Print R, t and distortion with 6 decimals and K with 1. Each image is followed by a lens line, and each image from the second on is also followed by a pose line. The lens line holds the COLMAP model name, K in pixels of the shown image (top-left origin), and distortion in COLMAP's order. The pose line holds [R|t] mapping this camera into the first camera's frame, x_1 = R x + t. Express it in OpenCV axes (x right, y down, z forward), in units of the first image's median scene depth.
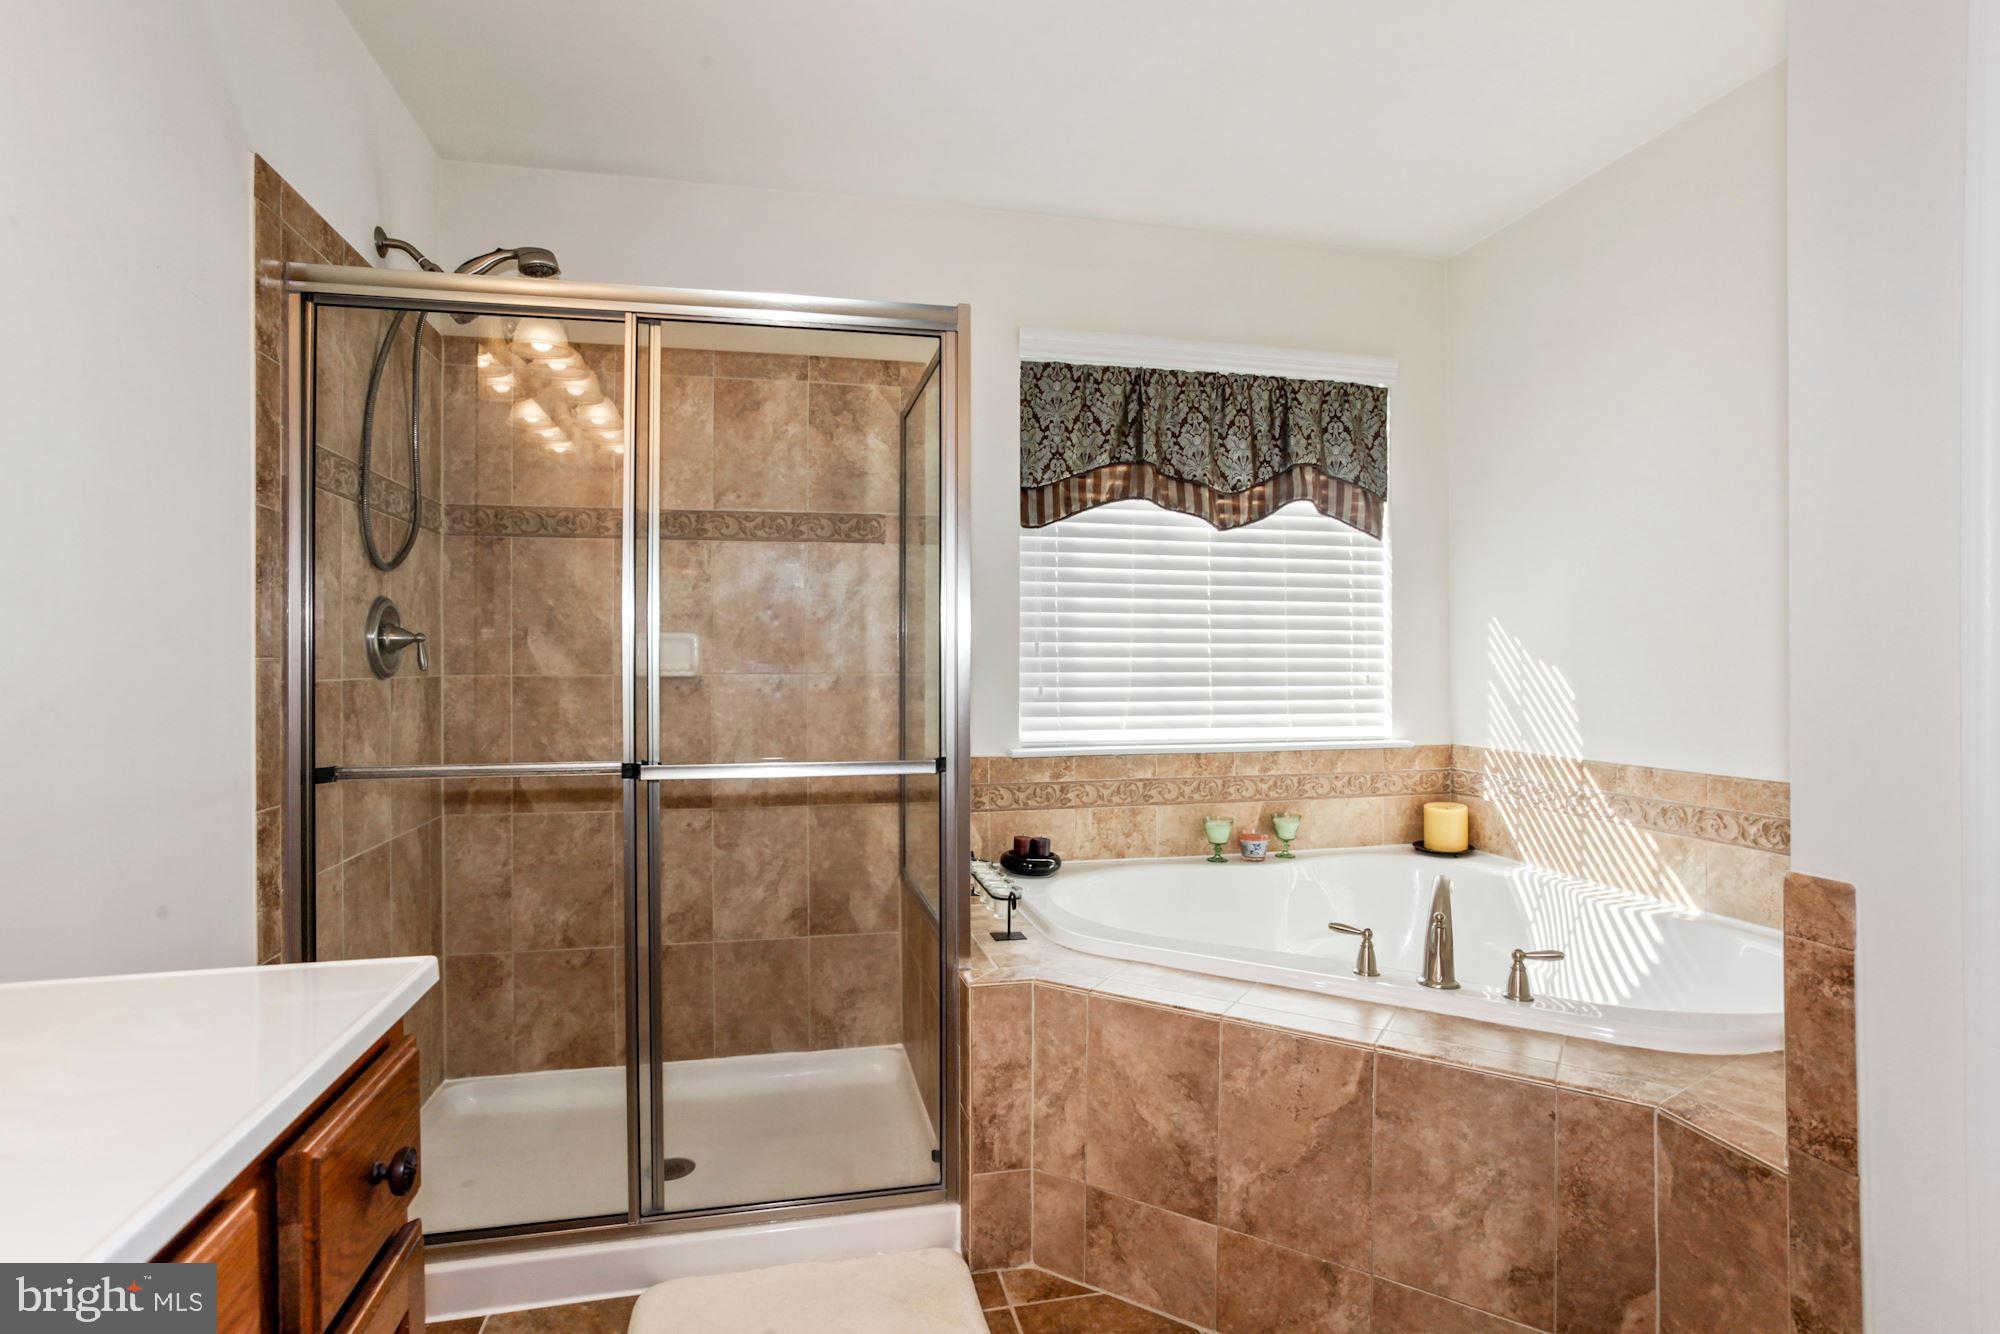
lens RADIAL K [[1009.8, 0, 1000.0], [0, 1009.8, 667.0], [0, 0, 1]] dist [-0.062248, 0.049203]
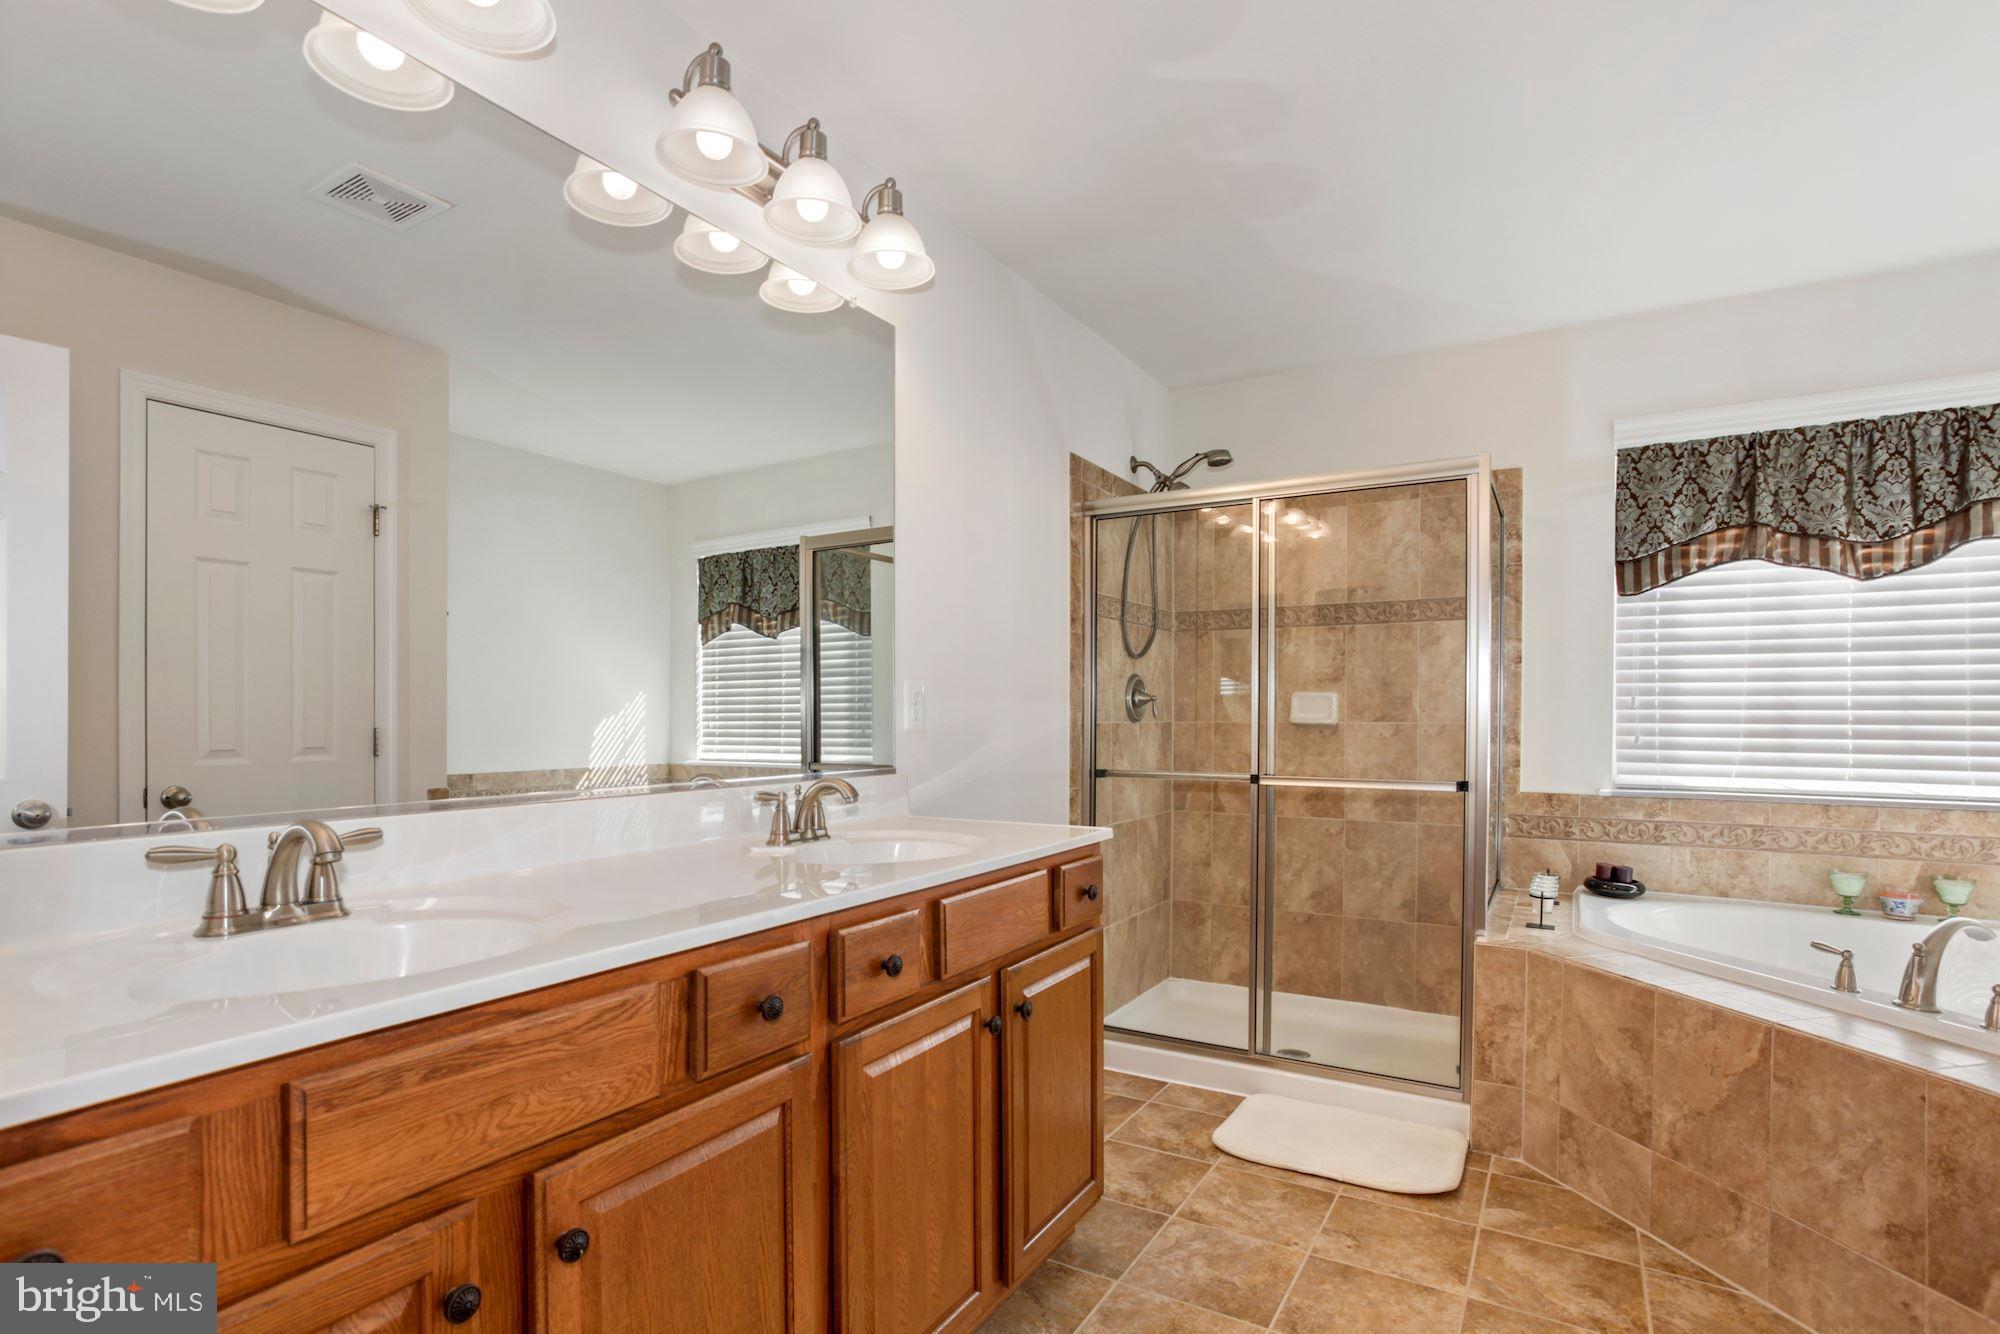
lens RADIAL K [[990.7, 0, 991.3], [0, 990.7, 651.9], [0, 0, 1]] dist [-0.052451, 0.033850]
pose [[0.728524, -0.039457, -0.683883, 0.402783], [-0.008246, 0.997762, -0.066352, 0.006597], [0.684971, 0.053978, 0.726568, -0.449516]]
